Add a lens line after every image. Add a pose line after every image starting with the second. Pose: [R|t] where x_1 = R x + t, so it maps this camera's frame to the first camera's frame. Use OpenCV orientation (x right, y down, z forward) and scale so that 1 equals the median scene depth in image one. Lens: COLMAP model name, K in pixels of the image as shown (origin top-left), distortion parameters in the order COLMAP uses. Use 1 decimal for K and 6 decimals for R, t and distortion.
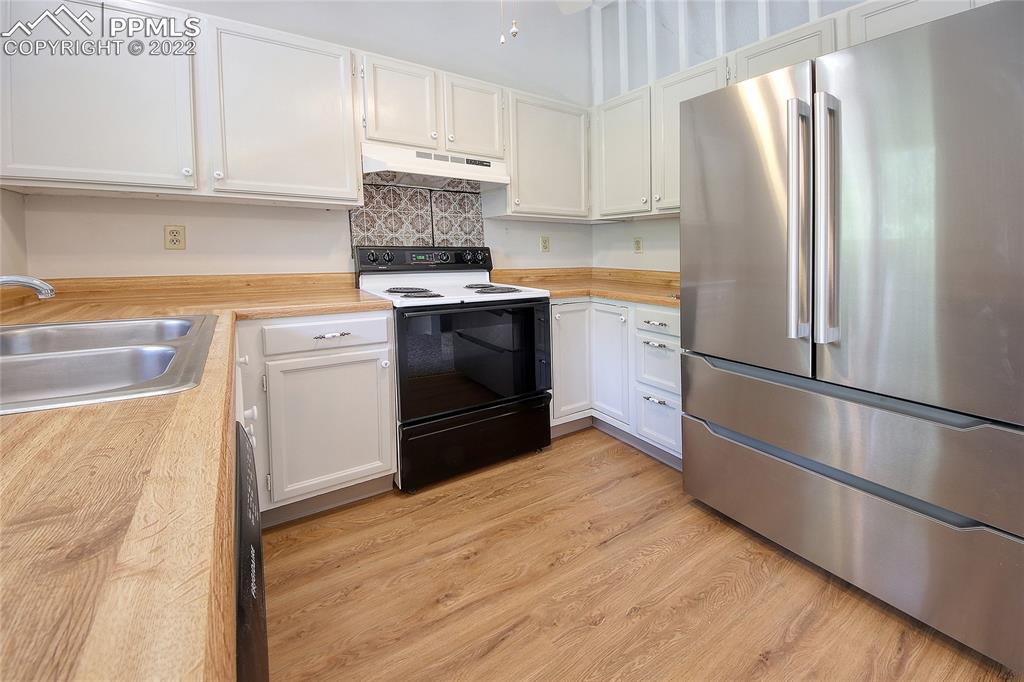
lens RADIAL K [[429.5, 0, 512.3], [0, 429.5, 295.3], [0, 0, 1]] dist [-0.000290, -0.000462]
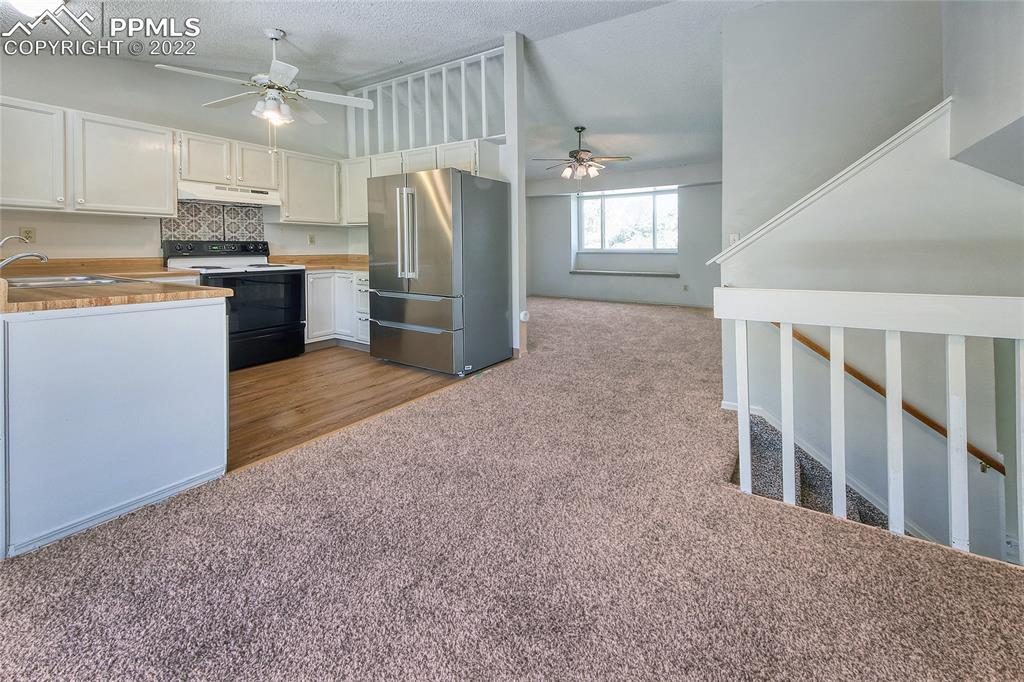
lens RADIAL K [[439.6, 0, 563.7], [0, 439.6, 241.6], [0, 0, 1]] dist [0.000056, -0.000362]
pose [[0.875249, 0.005622, 0.483640, 0.140267], [0.045199, 0.994606, -0.093359, 0.107263], [-0.481556, 0.103573, 0.870274, -1.122987]]
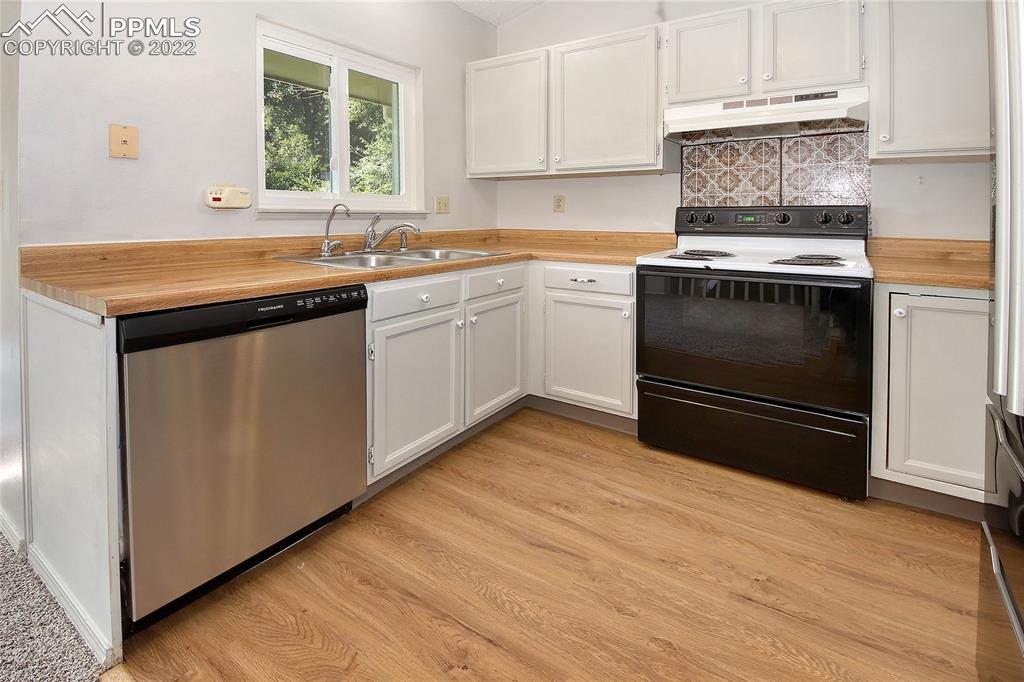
lens RADIAL K [[476.9, 0, 511.7], [0, 476.9, 268.5], [0, 0, 1]] dist [0.001510, 0.000055]
pose [[0.388174, 0.100944, -0.916041, 0.534133], [-0.090697, 0.993342, 0.071029, -0.013002], [0.917112, 0.055510, 0.394745, 0.184594]]
